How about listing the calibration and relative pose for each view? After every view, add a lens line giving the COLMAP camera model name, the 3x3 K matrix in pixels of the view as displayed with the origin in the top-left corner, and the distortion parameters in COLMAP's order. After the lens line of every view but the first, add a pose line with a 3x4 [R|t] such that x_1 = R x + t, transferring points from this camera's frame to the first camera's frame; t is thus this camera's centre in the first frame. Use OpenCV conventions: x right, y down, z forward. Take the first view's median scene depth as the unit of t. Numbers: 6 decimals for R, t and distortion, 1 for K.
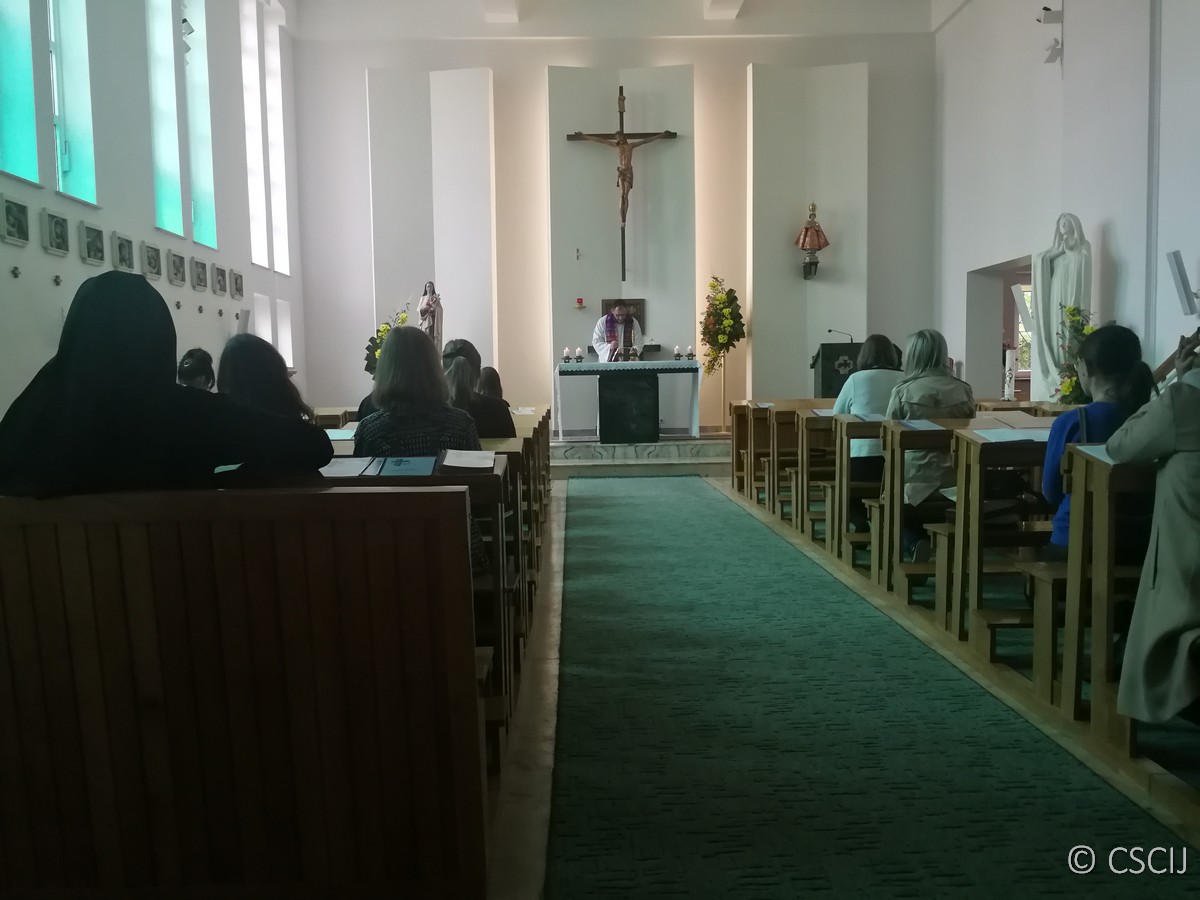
lens RADIAL K [[952.2, 0, 601.7], [0, 952.2, 451.6], [0, 0, 1]] dist [0.018679, -0.028061]
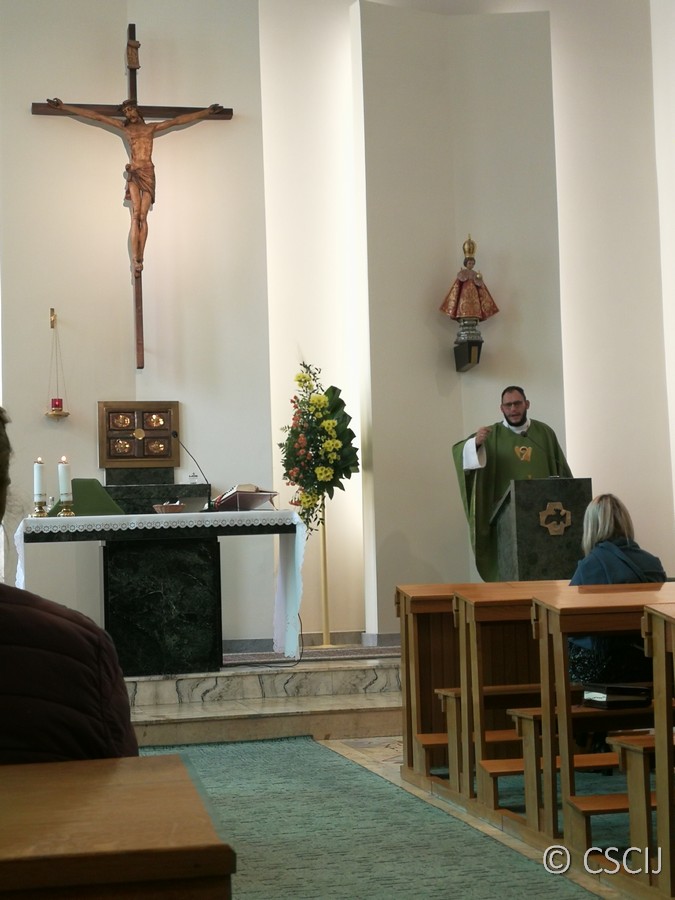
lens RADIAL K [[1450.1, 0, 335.5], [0, 1450.1, 449.5], [0, 0, 1]] dist [0.088252, 0.000000]
pose [[0.980480, 0.001828, 0.196610, -0.030133], [0.027505, 0.988849, -0.146360, -0.009922], [-0.194685, 0.148911, 0.969496, 0.187167]]
